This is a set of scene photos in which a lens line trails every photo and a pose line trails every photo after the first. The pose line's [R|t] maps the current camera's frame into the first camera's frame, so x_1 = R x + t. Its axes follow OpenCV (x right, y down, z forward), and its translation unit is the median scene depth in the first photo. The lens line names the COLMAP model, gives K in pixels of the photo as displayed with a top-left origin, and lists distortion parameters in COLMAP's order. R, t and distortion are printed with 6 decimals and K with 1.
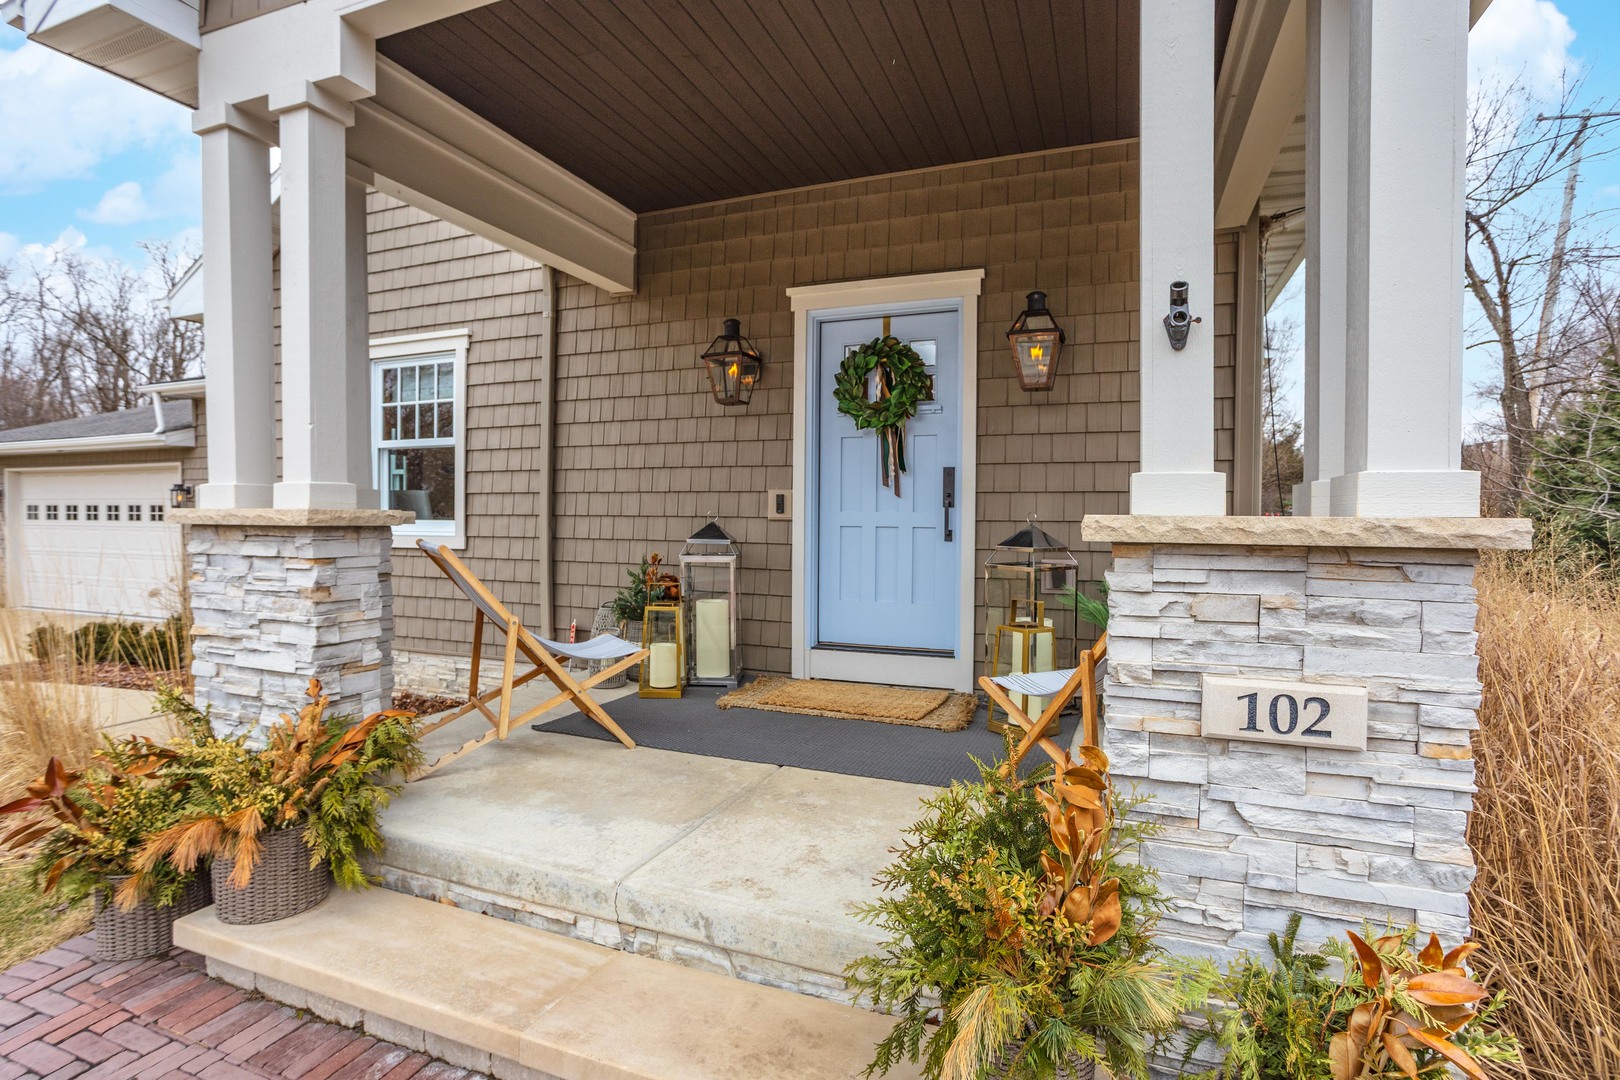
lens RADIAL K [[788.2, 0, 804.1], [0, 788.2, 541.0], [0, 0, 1]] dist [-0.001305, -0.000376]
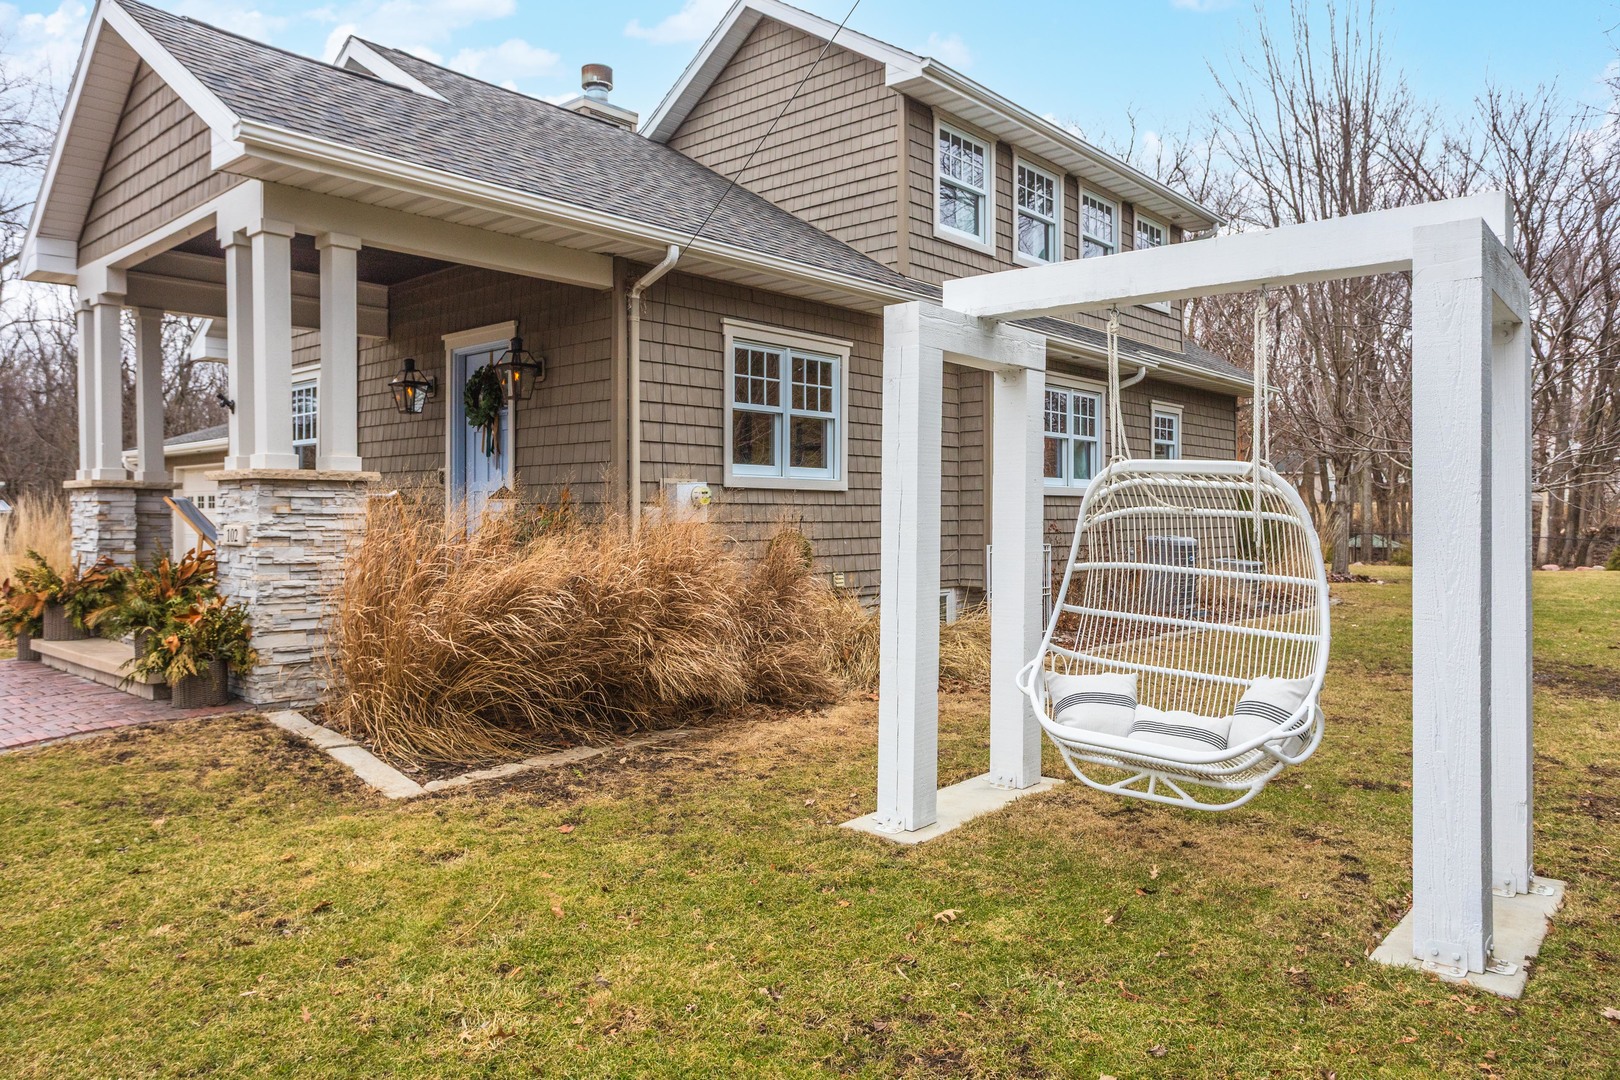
lens RADIAL K [[1075.0, 0, 811.7], [0, 1075.0, 531.1], [0, 0, 1]] dist [0.006220, 0.002407]
pose [[0.939391, -0.002506, -0.342839, 2.292405], [-0.002682, 0.999889, -0.014657, 0.143197], [0.342837, 0.014688, 0.939280, -1.177851]]
